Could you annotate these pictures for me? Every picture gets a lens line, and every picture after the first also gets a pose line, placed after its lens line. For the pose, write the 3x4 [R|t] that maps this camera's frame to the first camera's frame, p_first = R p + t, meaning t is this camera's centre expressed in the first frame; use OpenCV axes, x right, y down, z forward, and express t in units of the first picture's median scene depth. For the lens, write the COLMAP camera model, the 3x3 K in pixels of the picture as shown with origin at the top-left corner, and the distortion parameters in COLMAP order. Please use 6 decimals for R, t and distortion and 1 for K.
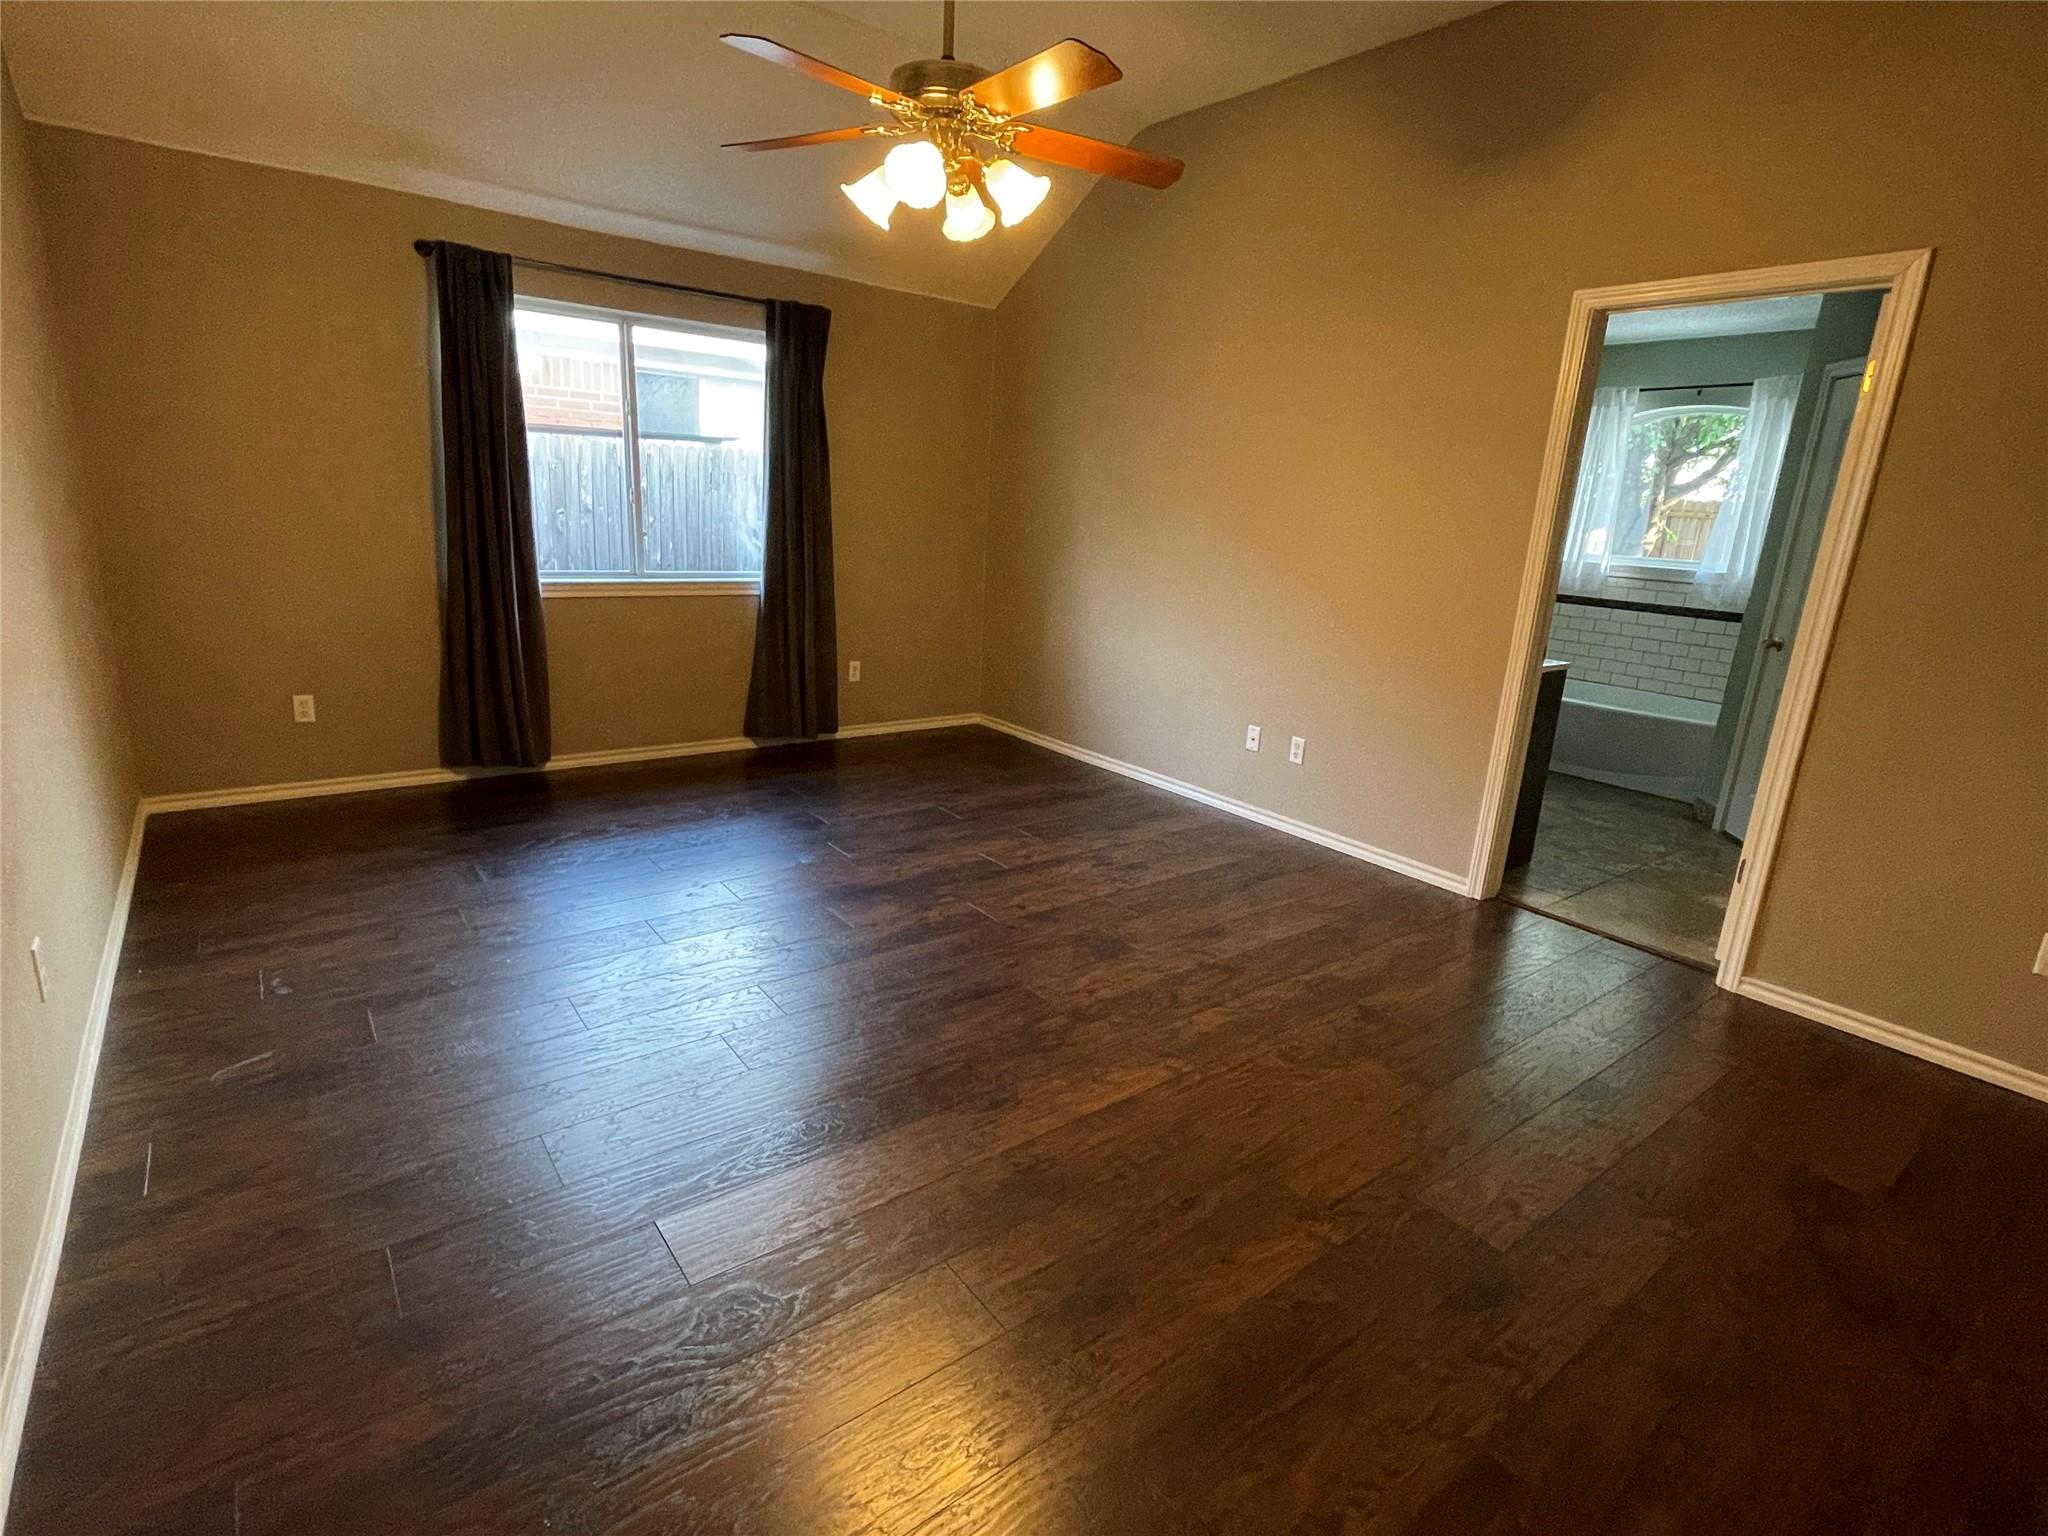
lens RADIAL K [[1002.2, 0, 1024.0], [0, 1002.2, 768.0], [0, 0, 1]] dist [-0.000958, -0.000186]
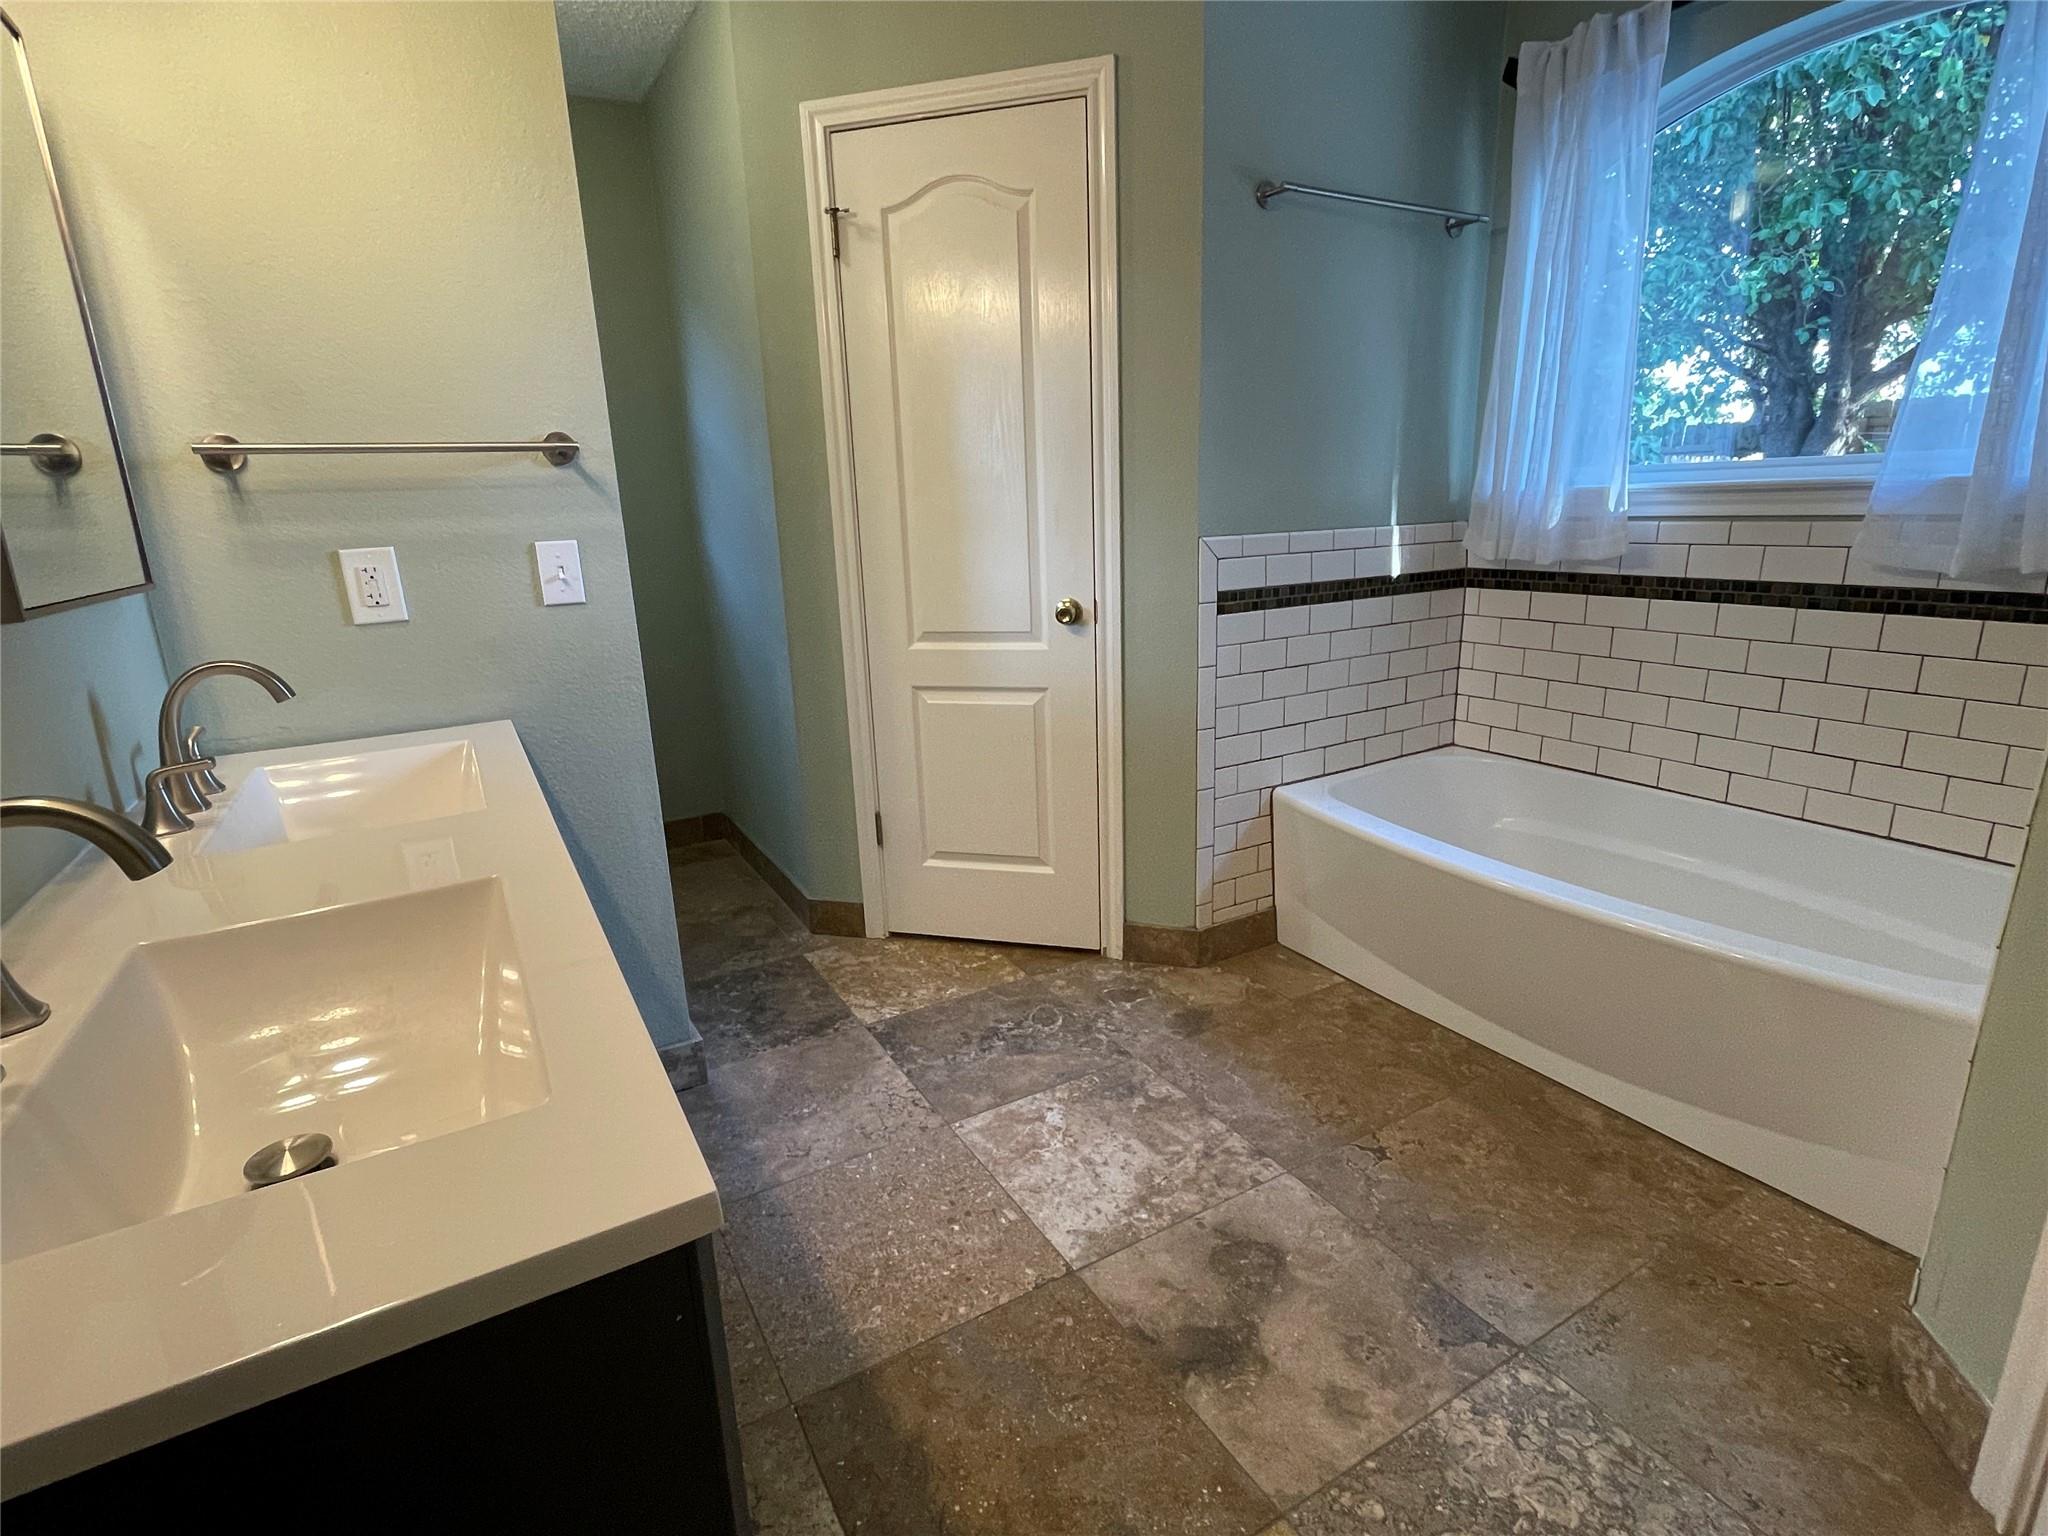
lens RADIAL K [[1002.2, 0, 1024.0], [0, 1002.2, 768.0], [0, 0, 1]] dist [-0.000958, -0.000186]
pose [[0.986022, -0.040693, -0.161573, 0.410846], [0.038228, 0.999101, -0.018336, -0.096179], [0.162173, 0.011903, 0.986690, 0.579862]]
